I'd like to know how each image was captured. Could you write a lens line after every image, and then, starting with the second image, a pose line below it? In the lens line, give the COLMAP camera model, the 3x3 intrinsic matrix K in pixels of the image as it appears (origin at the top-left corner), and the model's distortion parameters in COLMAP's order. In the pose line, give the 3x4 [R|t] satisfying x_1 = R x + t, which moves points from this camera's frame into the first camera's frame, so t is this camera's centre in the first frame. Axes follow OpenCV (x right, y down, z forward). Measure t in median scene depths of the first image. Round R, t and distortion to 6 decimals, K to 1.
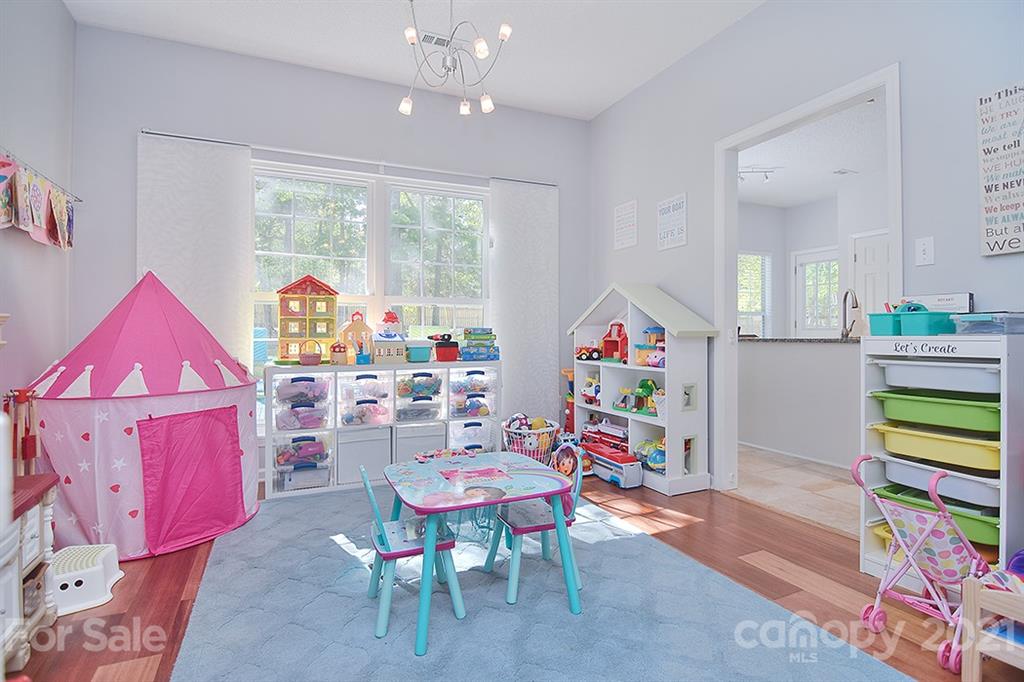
lens RADIAL K [[525.4, 0, 509.2], [0, 525.4, 332.8], [0, 0, 1]] dist [-0.014080, -0.003747]
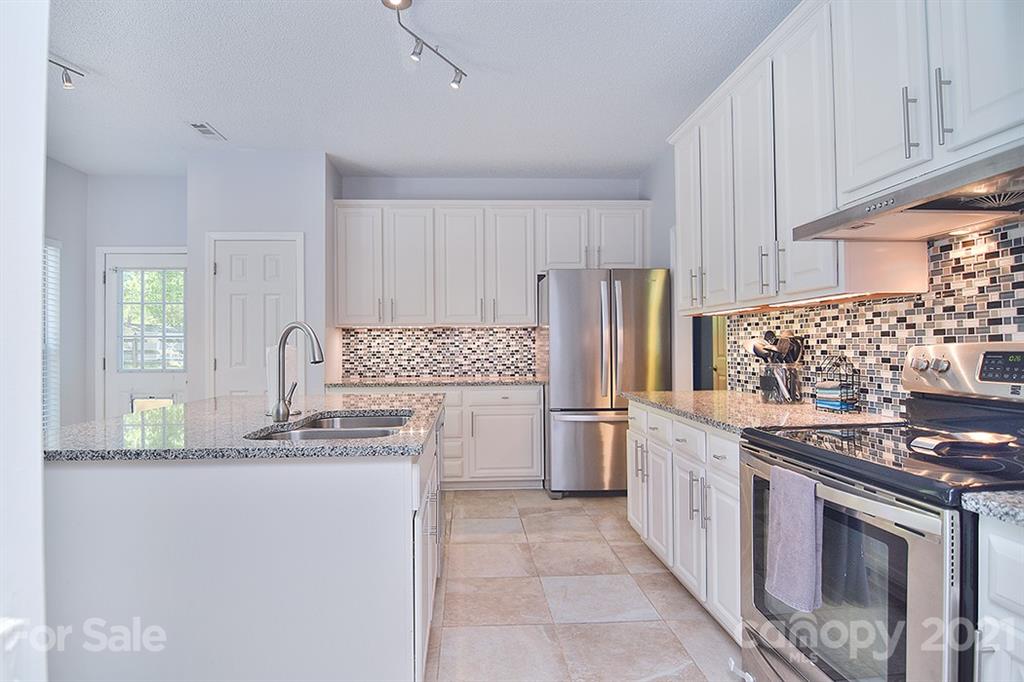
lens RADIAL K [[525.4, 0, 509.4], [0, 525.4, 344.1], [0, 0, 1]] dist [-0.014080, -0.003747]
pose [[0.349428, 0.014424, 0.936852, 0.173709], [0.004713, 0.999842, -0.017152, -0.035152], [-0.936951, 0.010409, 0.349305, 0.412916]]
